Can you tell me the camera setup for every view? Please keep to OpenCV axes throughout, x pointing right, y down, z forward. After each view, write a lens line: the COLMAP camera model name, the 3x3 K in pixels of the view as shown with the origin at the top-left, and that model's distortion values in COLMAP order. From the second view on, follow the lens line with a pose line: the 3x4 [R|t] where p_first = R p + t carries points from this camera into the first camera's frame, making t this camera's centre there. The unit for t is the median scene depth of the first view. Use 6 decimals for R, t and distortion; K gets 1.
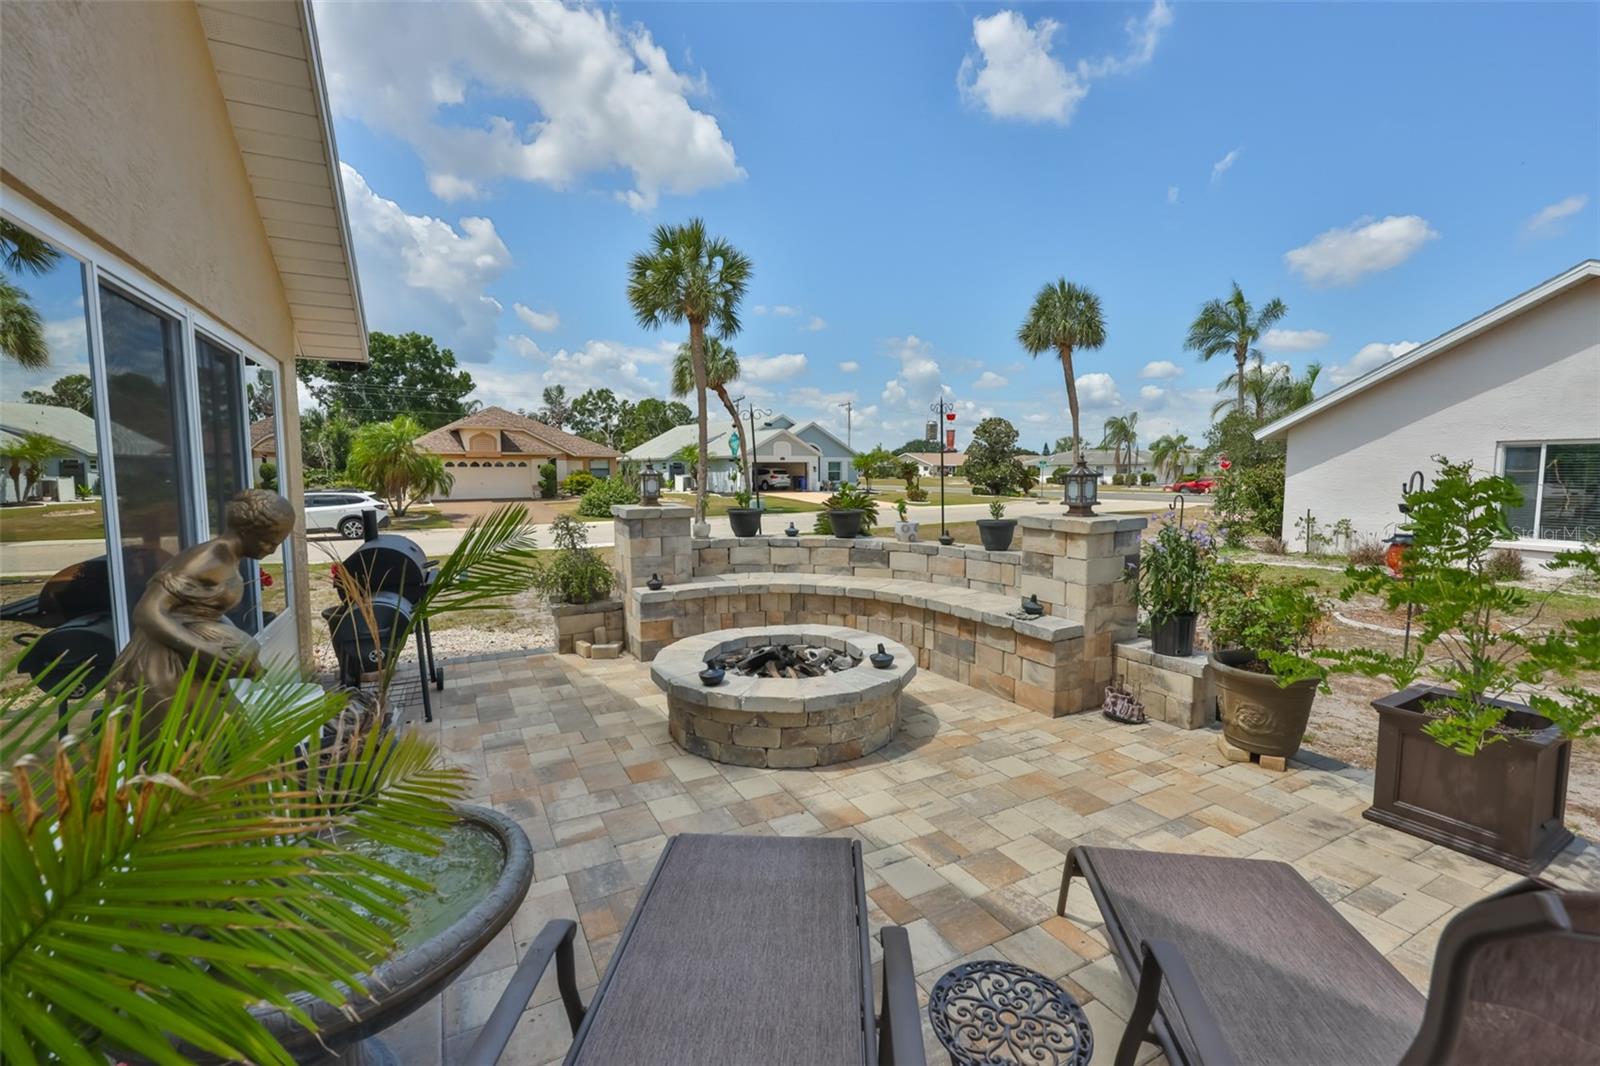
lens RADIAL K [[676.5, 0, 797.6], [0, 676.5, 533.5], [0, 0, 1]] dist [0.000266, 0.000113]
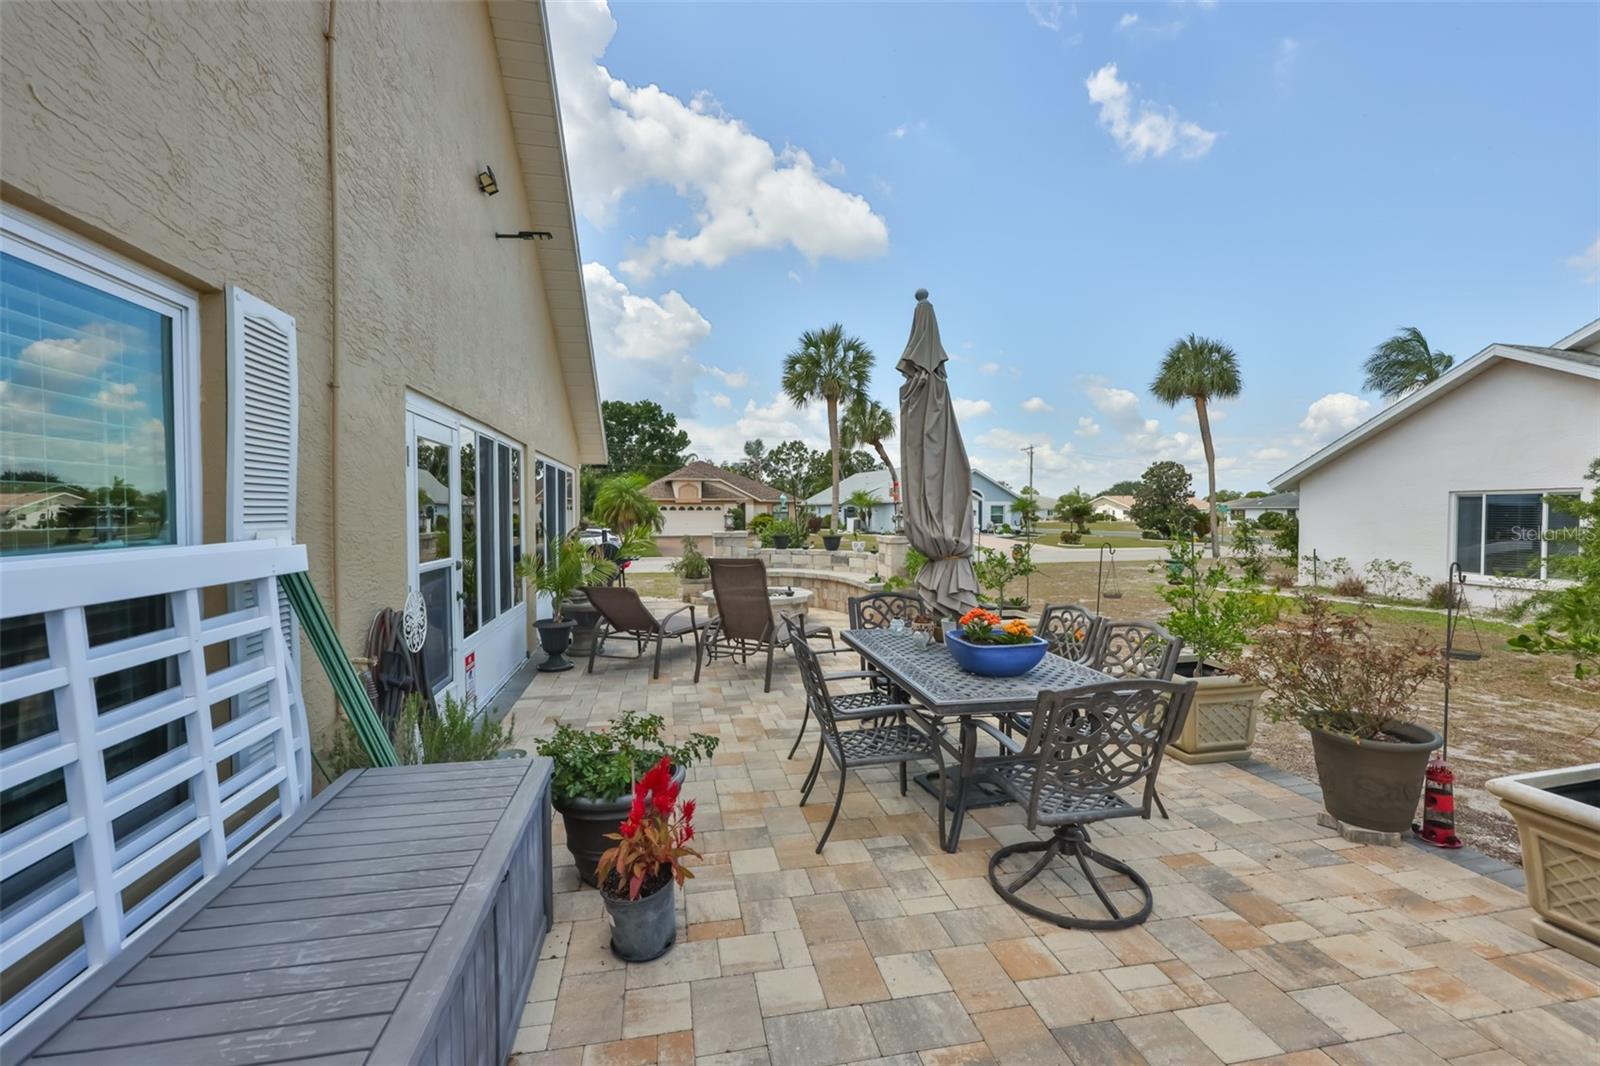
lens RADIAL K [[676.5, 0, 801.9], [0, 676.5, 538.3], [0, 0, 1]] dist [0.000266, 0.000113]
pose [[0.959690, 0.013656, -0.280729, 0.078737], [-0.029461, 0.998204, -0.052158, 0.010954], [0.279513, 0.058326, 0.958369, -0.121400]]
